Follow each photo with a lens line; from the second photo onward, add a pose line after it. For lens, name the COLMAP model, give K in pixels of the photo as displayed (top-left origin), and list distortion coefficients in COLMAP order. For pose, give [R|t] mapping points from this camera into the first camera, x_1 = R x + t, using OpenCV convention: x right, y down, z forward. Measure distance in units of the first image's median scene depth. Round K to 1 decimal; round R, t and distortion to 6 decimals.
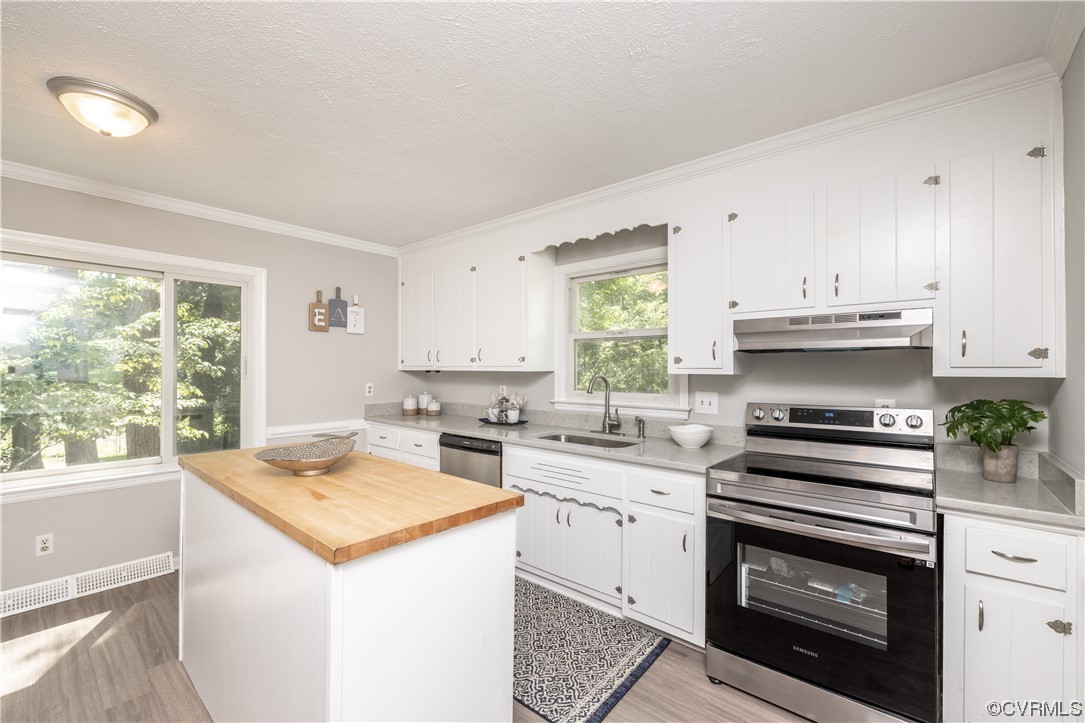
lens RADIAL K [[460.2, 0, 546.9], [0, 460.2, 365.6], [0, 0, 1]] dist [0.013243, 0.000768]
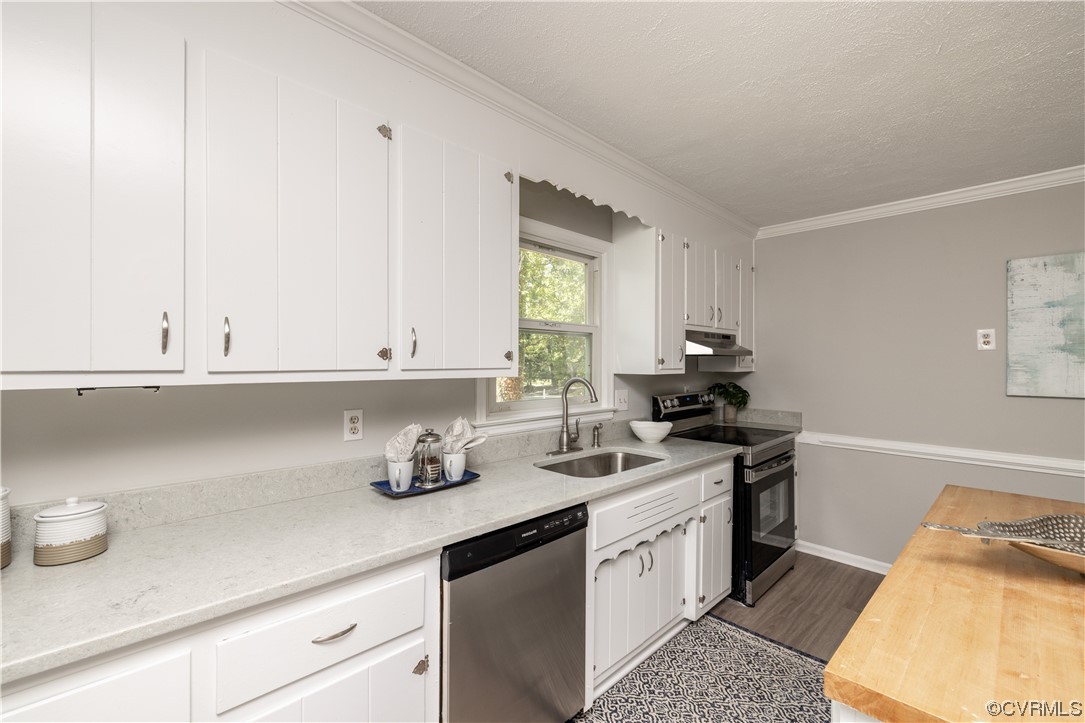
lens RADIAL K [[460.2, 0, 547.6], [0, 460.2, 363.4], [0, 0, 1]] dist [0.013243, 0.000768]
pose [[0.082651, -0.005767, 0.996562, -0.657109], [-0.012694, 0.999896, 0.006839, -0.008693], [-0.996498, -0.013215, 0.082570, 0.970136]]
